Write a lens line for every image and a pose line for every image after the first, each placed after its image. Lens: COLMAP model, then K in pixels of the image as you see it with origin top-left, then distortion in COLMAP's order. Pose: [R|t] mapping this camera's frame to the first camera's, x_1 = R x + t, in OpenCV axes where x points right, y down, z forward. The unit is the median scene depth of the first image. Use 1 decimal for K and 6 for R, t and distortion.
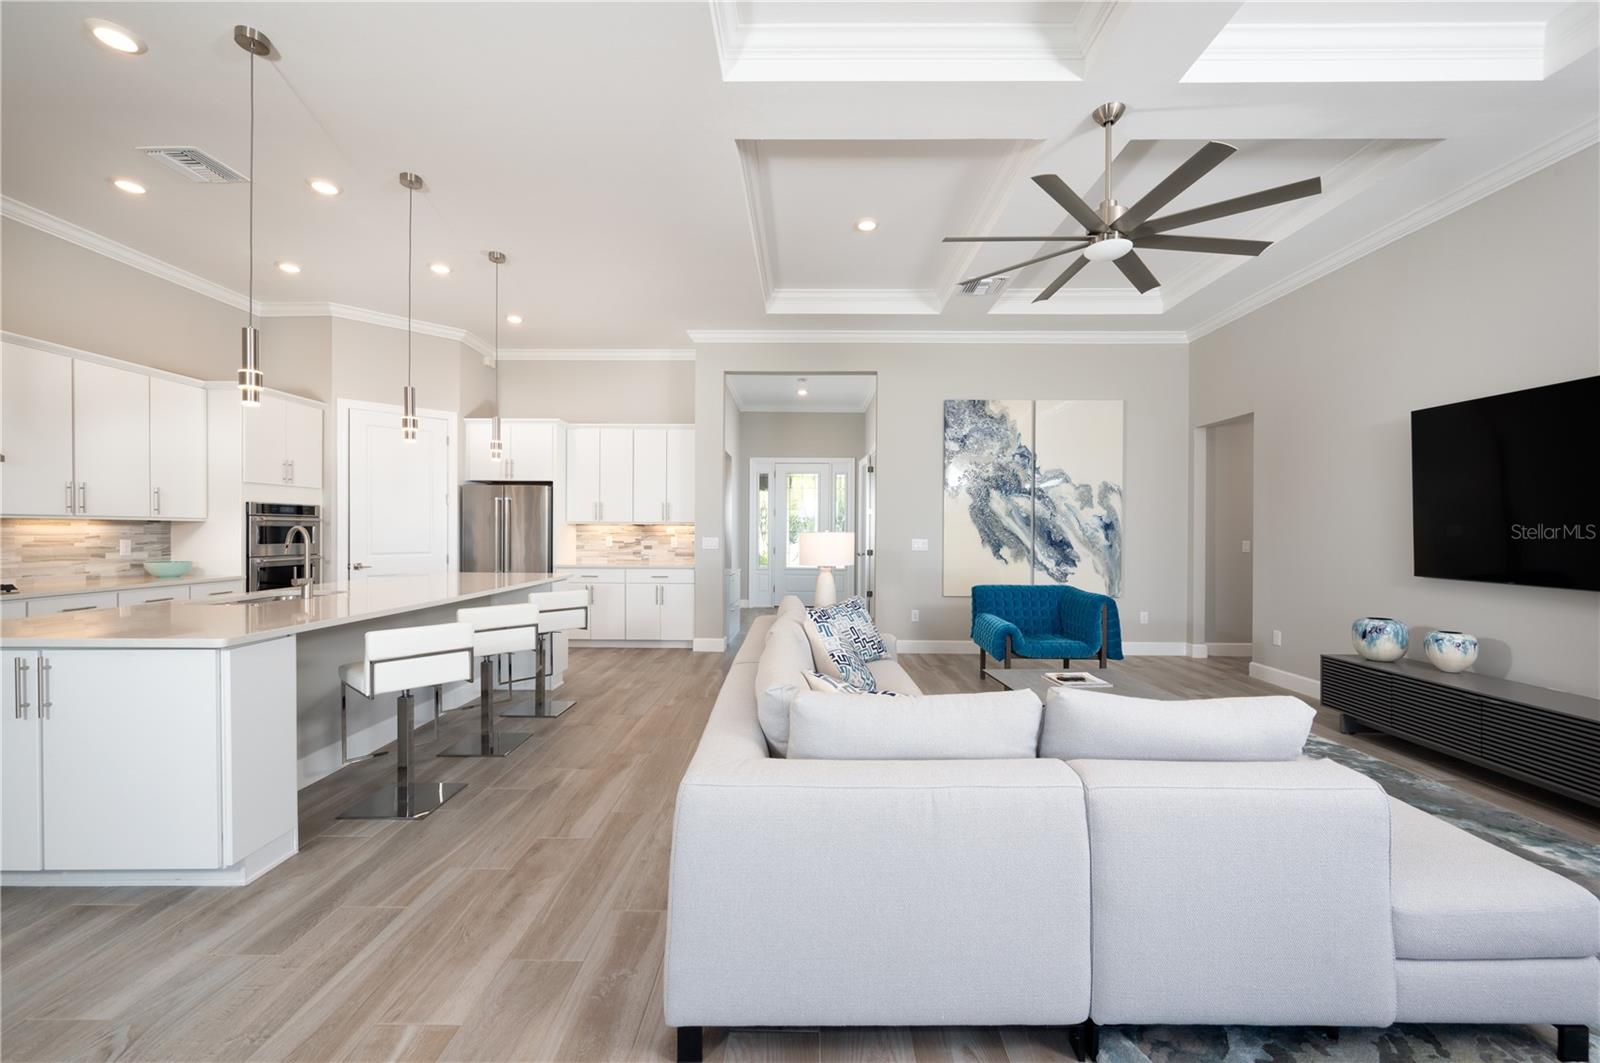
lens RADIAL K [[646.6, 0, 804.5], [0, 646.6, 531.4], [0, 0, 1]] dist [0.004735, 0.000445]
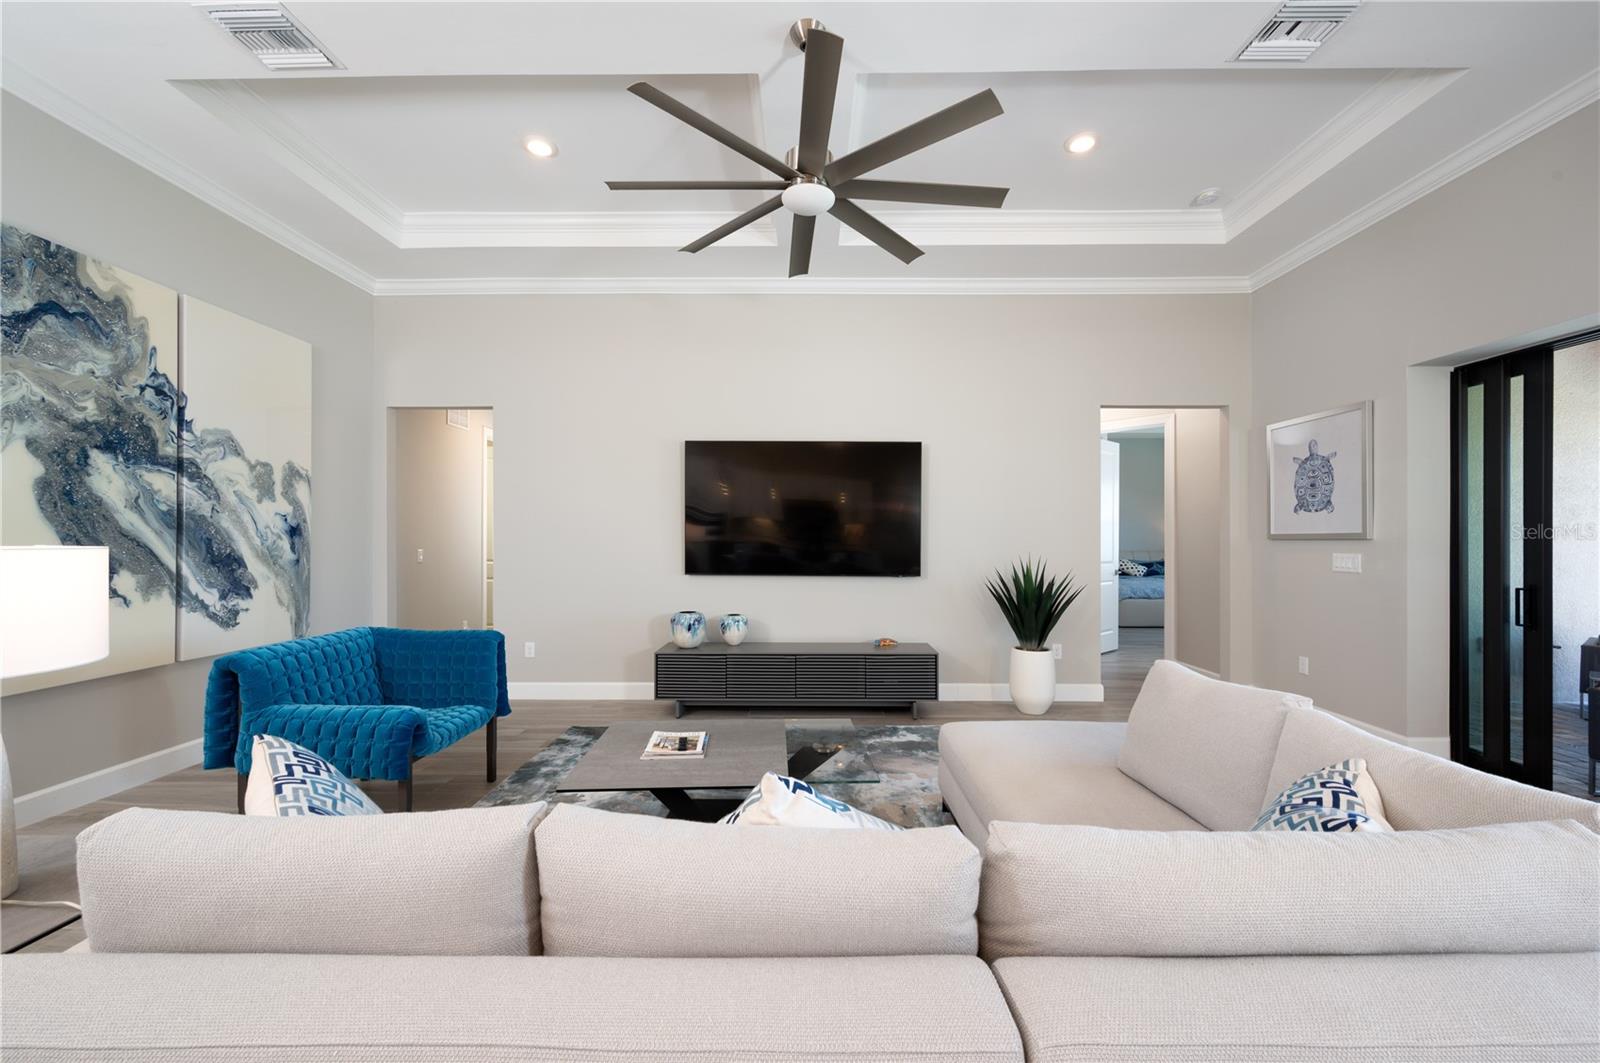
lens RADIAL K [[646.6, 0, 804.3], [0, 646.6, 541.4], [0, 0, 1]] dist [0.004735, 0.000445]
pose [[0.000830, -0.006605, 0.999978, -0.180830], [0.000259, 0.999978, 0.006605, -0.001593], [-1.000000, 0.000253, 0.000832, 0.486891]]
